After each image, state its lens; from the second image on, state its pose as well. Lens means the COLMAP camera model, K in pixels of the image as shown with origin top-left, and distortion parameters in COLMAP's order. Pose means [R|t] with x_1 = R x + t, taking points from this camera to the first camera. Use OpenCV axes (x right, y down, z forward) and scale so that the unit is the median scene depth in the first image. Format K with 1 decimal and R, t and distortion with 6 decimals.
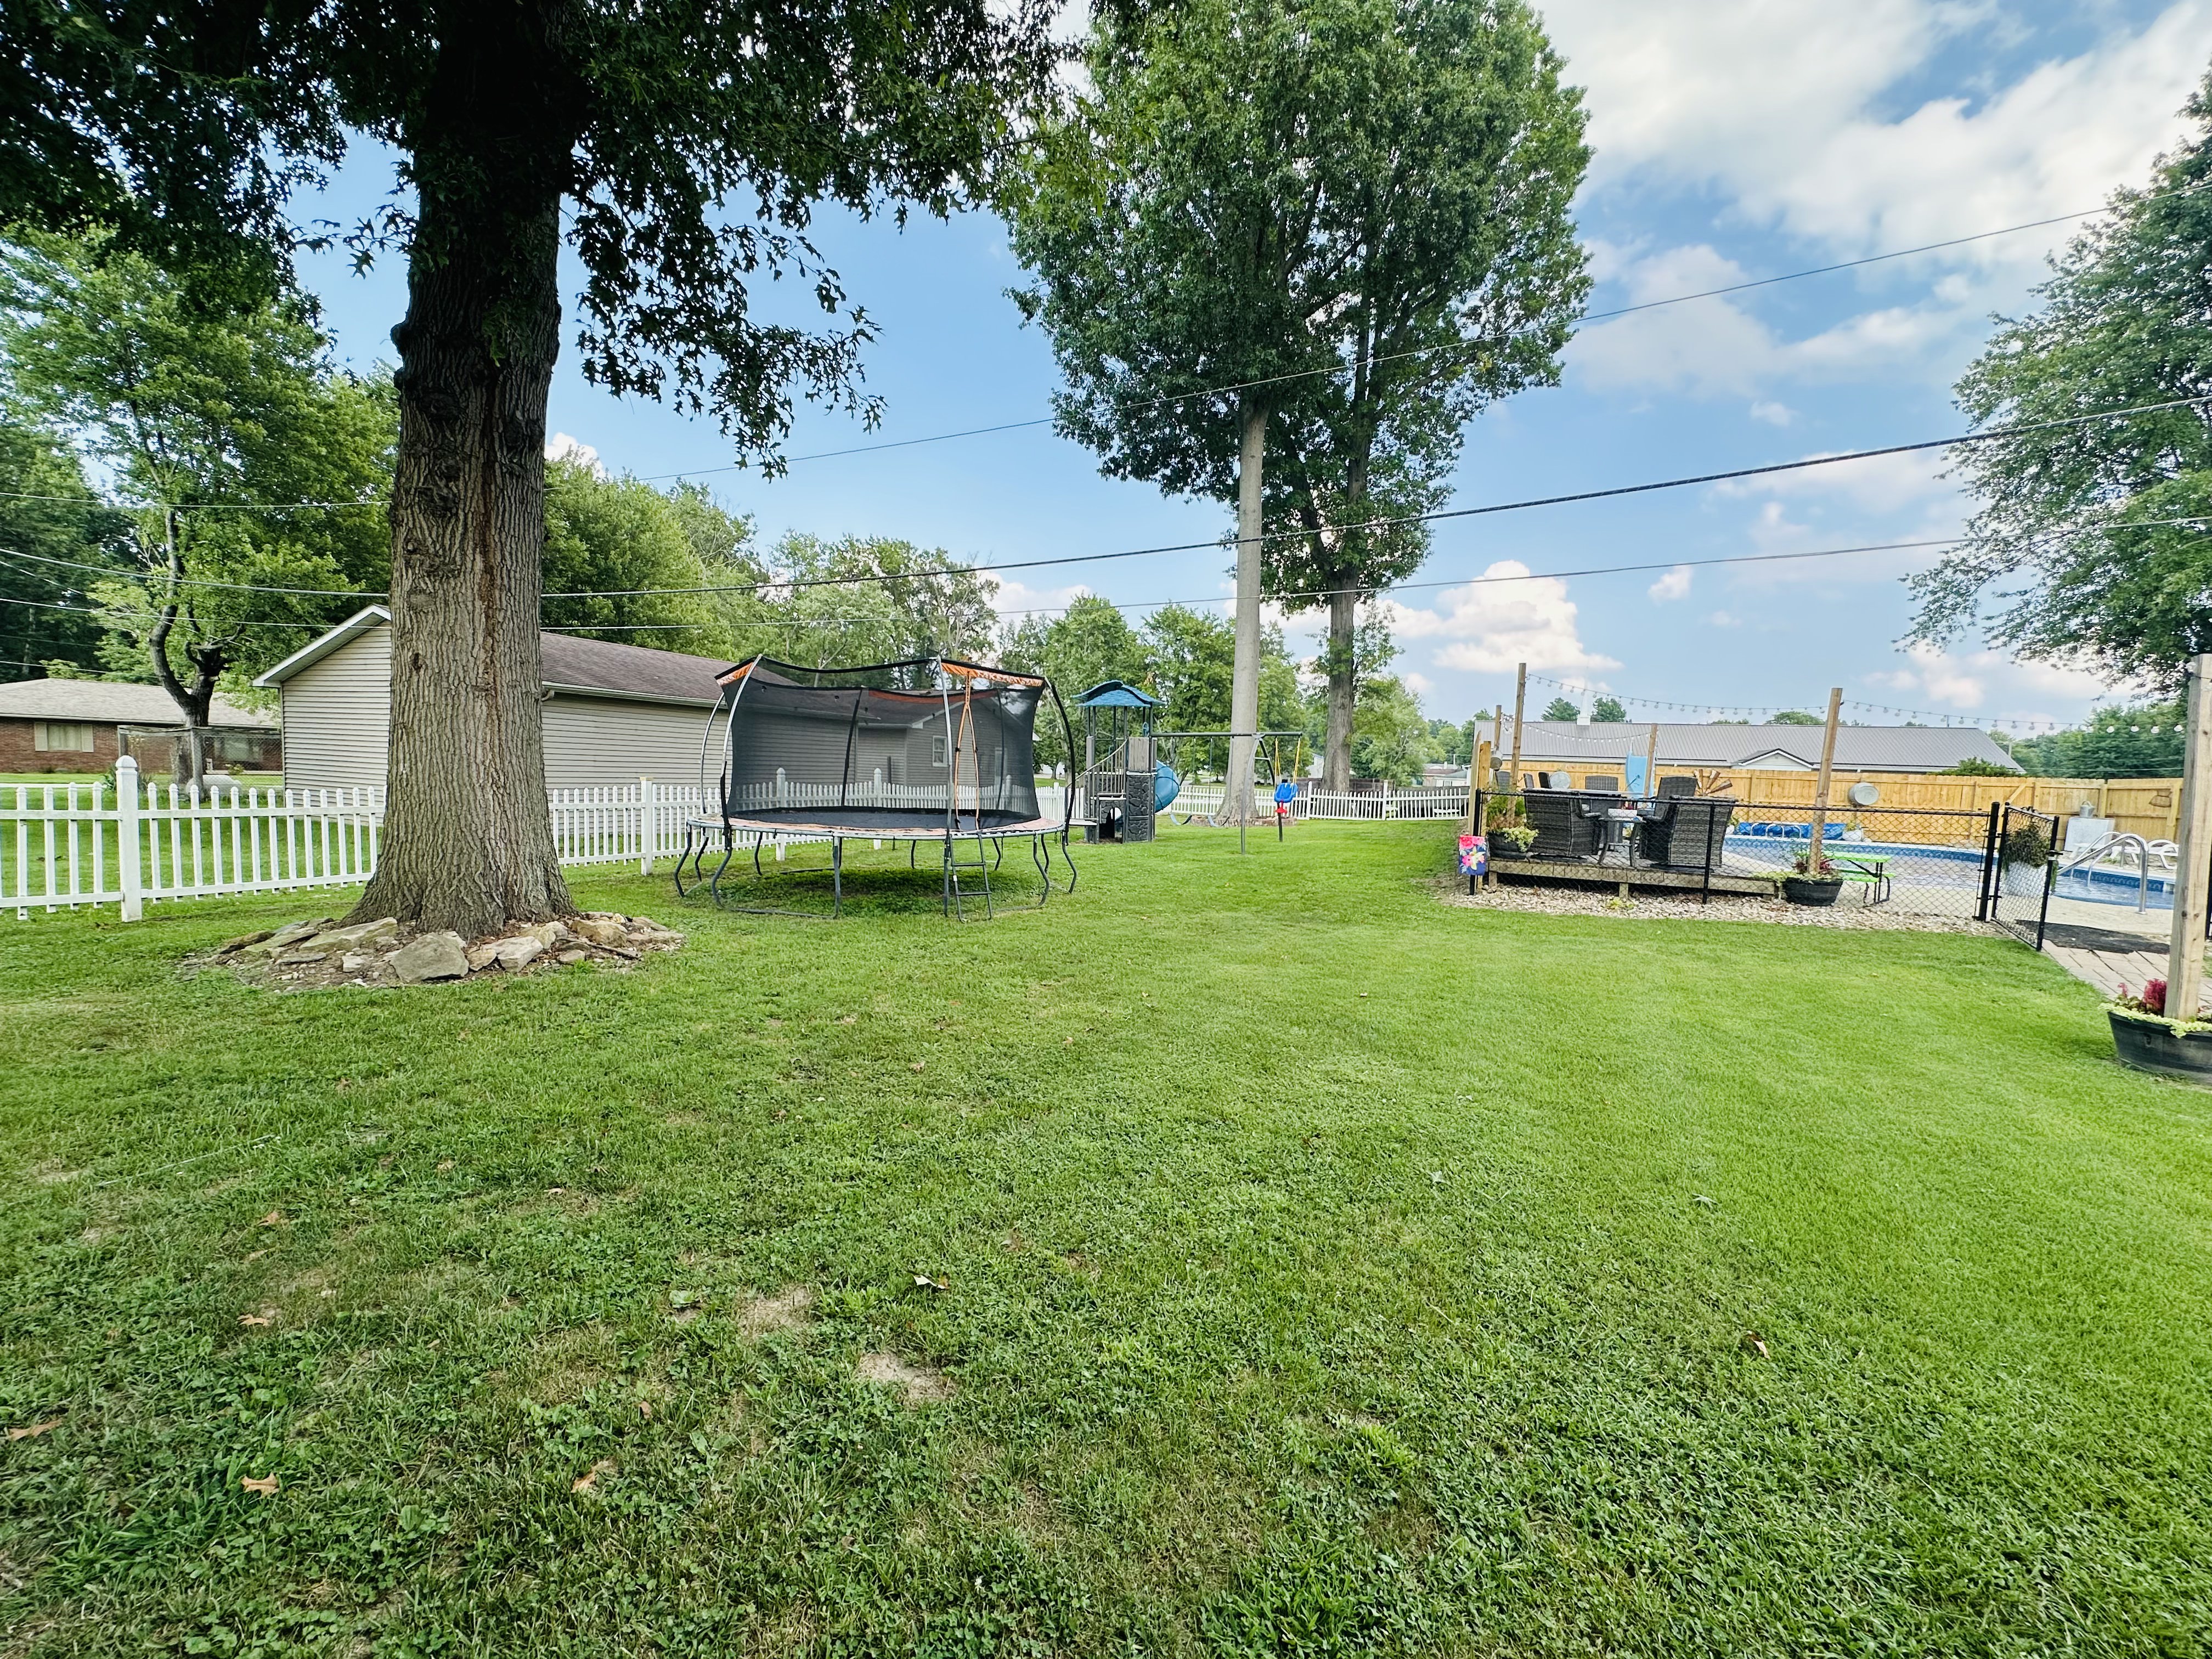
lens RADIAL K [[883.0, 0, 1106.3], [0, 883.0, 828.9], [0, 0, 1]] dist [0.000423, 0.000359]
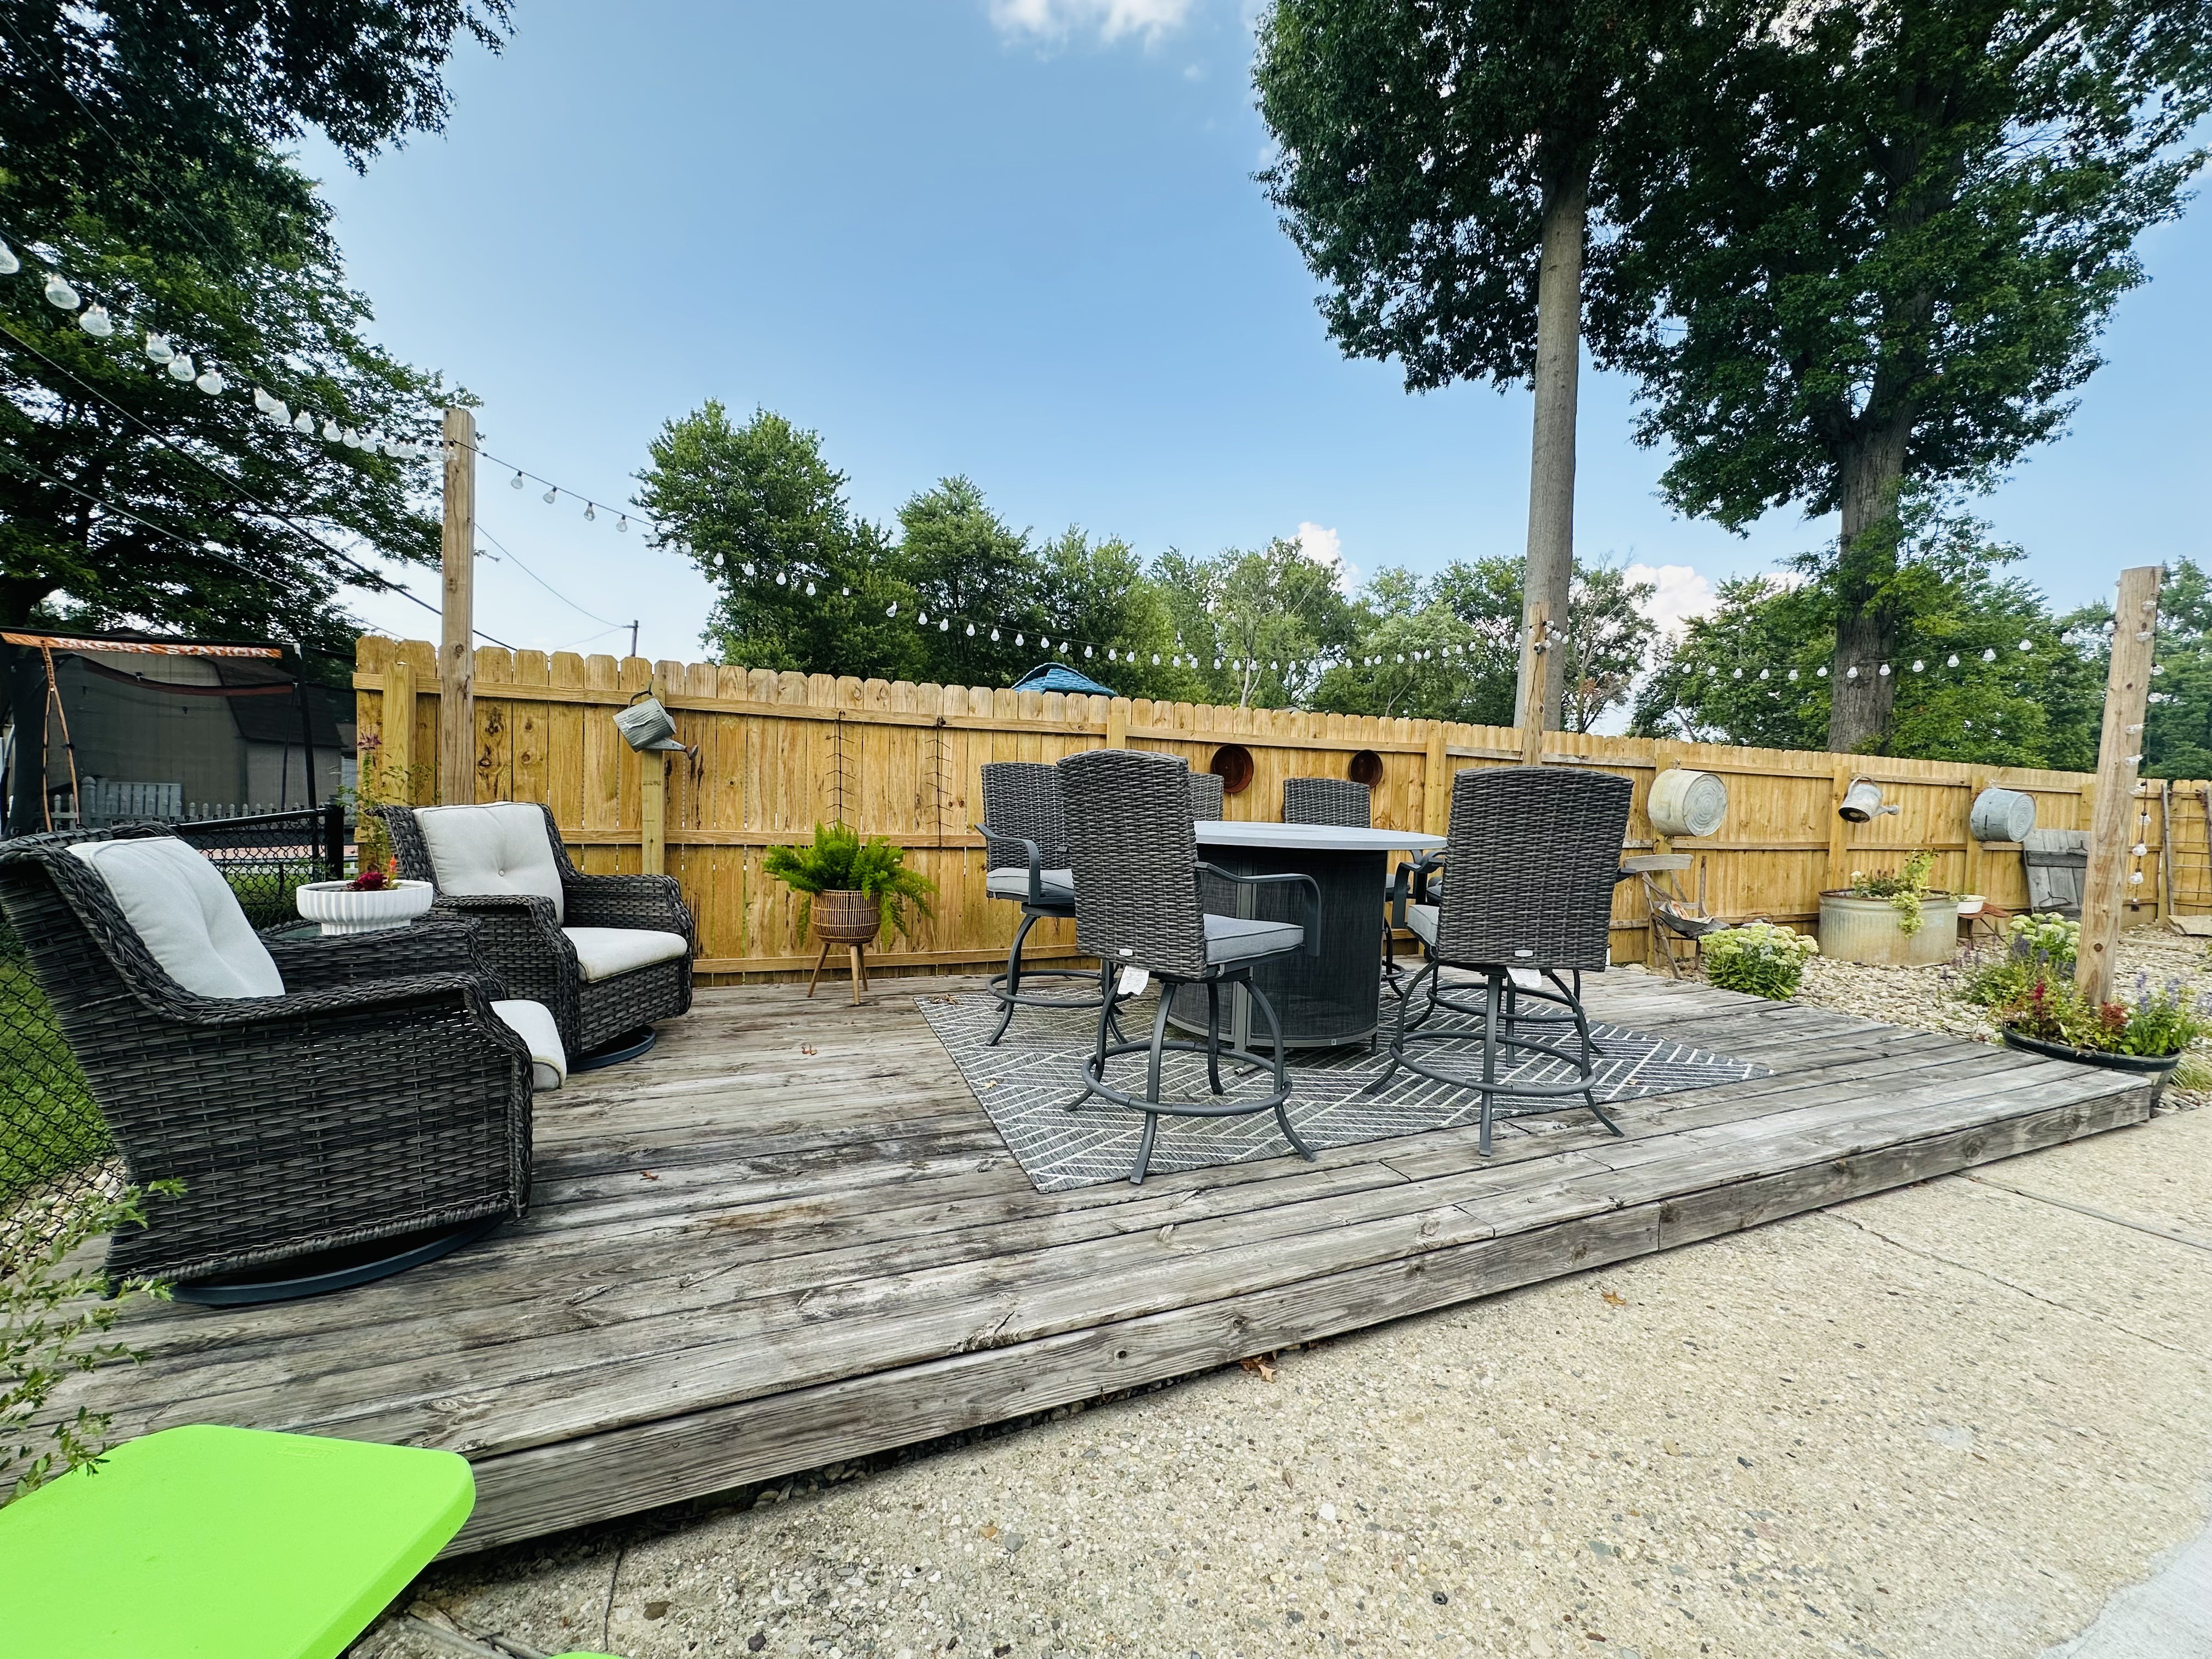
lens RADIAL K [[883.0, 0, 1106.7], [0, 883.0, 825.2], [0, 0, 1]] dist [0.000423, 0.000359]
pose [[0.718364, 0.015663, -0.695491, 0.642898], [-0.055961, 0.997808, -0.035329, -0.030478], [0.693413, 0.064299, 0.717666, 0.706741]]
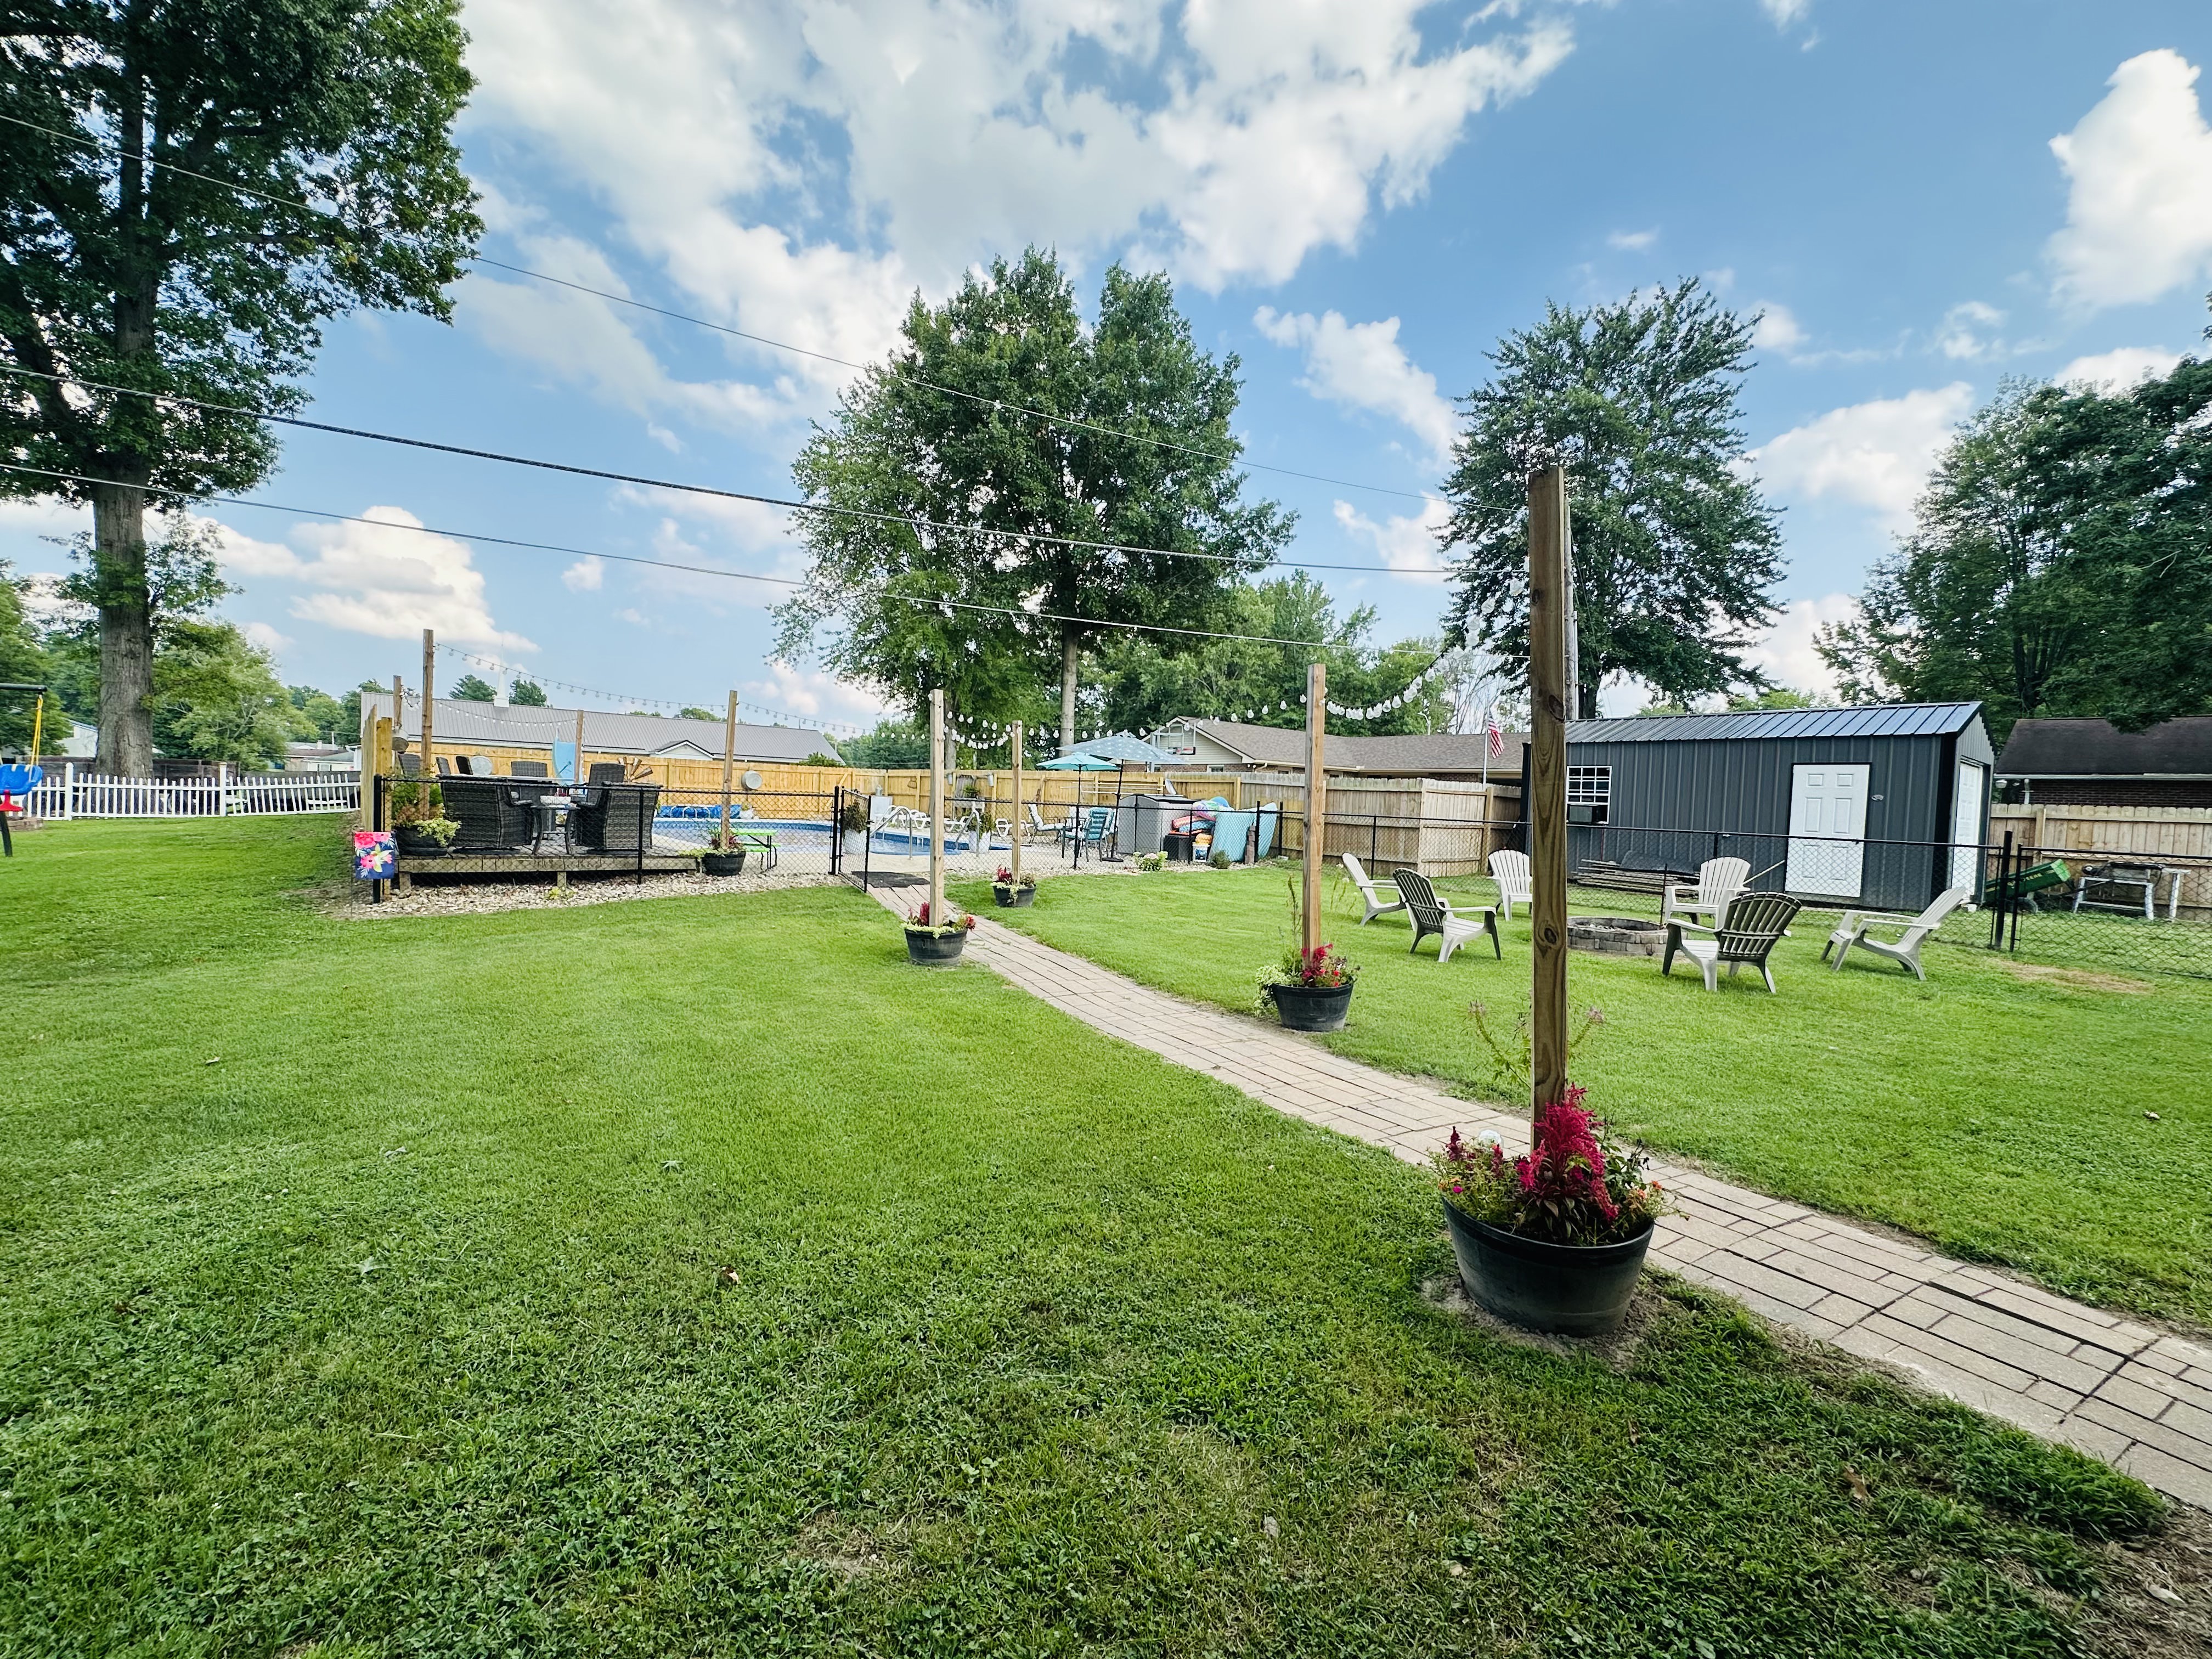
lens RADIAL K [[883.0, 0, 1104.6], [0, 883.0, 828.4], [0, 0, 1]] dist [0.000423, 0.000359]
pose [[0.461505, -0.049989, 0.885728, -0.000461], [0.036697, 0.998632, 0.037241, -0.000573], [-0.886378, 0.015317, 0.462708, 0.009088]]
